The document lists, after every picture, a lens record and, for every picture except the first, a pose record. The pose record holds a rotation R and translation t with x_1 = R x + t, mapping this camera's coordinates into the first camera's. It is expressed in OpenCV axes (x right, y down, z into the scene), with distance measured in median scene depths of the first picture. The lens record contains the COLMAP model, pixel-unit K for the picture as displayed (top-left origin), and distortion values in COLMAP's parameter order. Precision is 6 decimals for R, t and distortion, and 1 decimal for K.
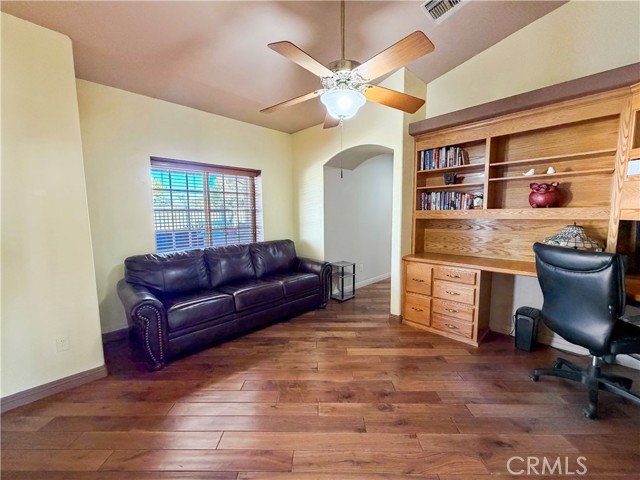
lens RADIAL K [[261.3, 0, 320.6], [0, 261.3, 239.5], [0, 0, 1]] dist [0.000520, -0.000622]
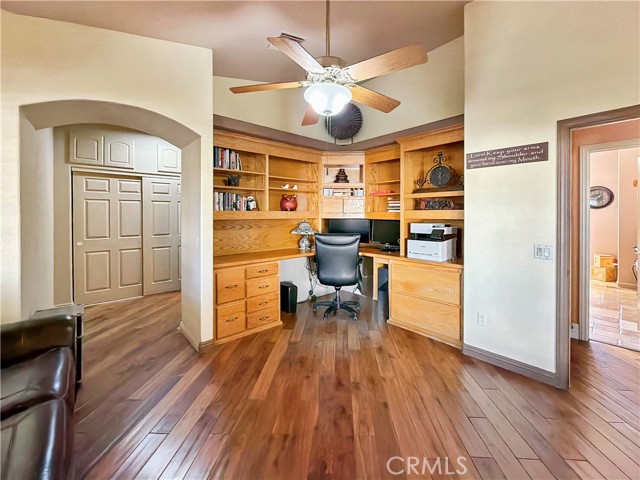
lens RADIAL K [[261.3, 0, 327.4], [0, 261.3, 217.0], [0, 0, 1]] dist [0.000520, -0.000622]
pose [[0.054902, 0.000782, 0.998491, -0.544949], [0.102181, 0.994745, -0.006398, -0.047795], [-0.993250, 0.102378, 0.054533, 0.620270]]
